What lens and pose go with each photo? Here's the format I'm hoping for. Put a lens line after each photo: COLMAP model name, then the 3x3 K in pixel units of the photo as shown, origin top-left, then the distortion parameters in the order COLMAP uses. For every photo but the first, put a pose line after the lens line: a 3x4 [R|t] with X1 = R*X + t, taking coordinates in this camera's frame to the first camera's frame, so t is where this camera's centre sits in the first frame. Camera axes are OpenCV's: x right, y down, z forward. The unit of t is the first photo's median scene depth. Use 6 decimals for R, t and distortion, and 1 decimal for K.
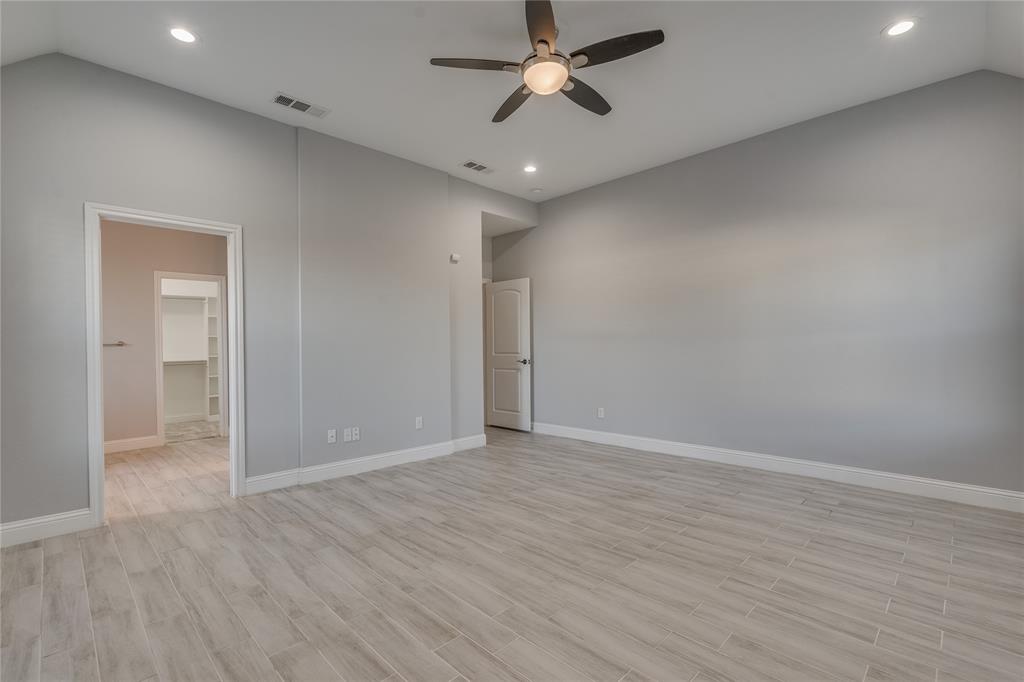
lens RADIAL K [[464.5, 0, 513.1], [0, 464.5, 343.5], [0, 0, 1]] dist [-0.003143, 0.000433]
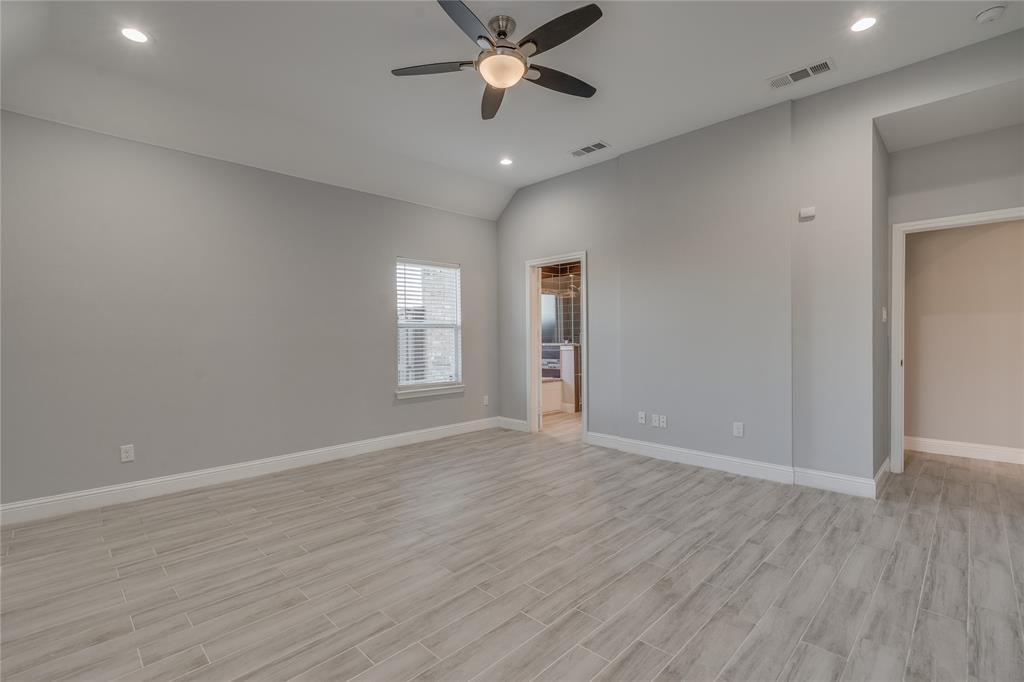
lens RADIAL K [[464.5, 0, 513.1], [0, 464.5, 343.5], [0, 0, 1]] dist [-0.003143, 0.000433]
pose [[0.002351, 0.023347, -0.999725, 0.930588], [0.010621, 0.999670, 0.023371, -0.011747], [0.999941, -0.010673, 0.002102, 0.879187]]
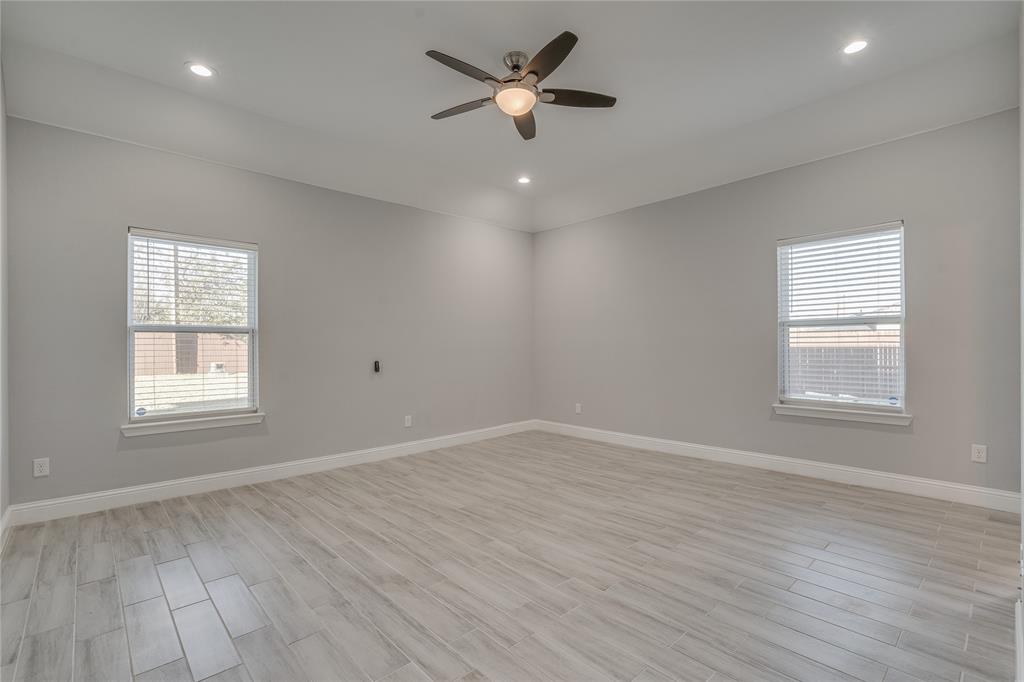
lens RADIAL K [[464.5, 0, 513.1], [0, 464.5, 343.5], [0, 0, 1]] dist [-0.003143, 0.000433]
pose [[-0.999031, 0.020984, 0.038678, 0.040097], [0.020882, 0.999777, -0.003040, 0.002632], [-0.038733, -0.002229, -0.999247, 1.815085]]
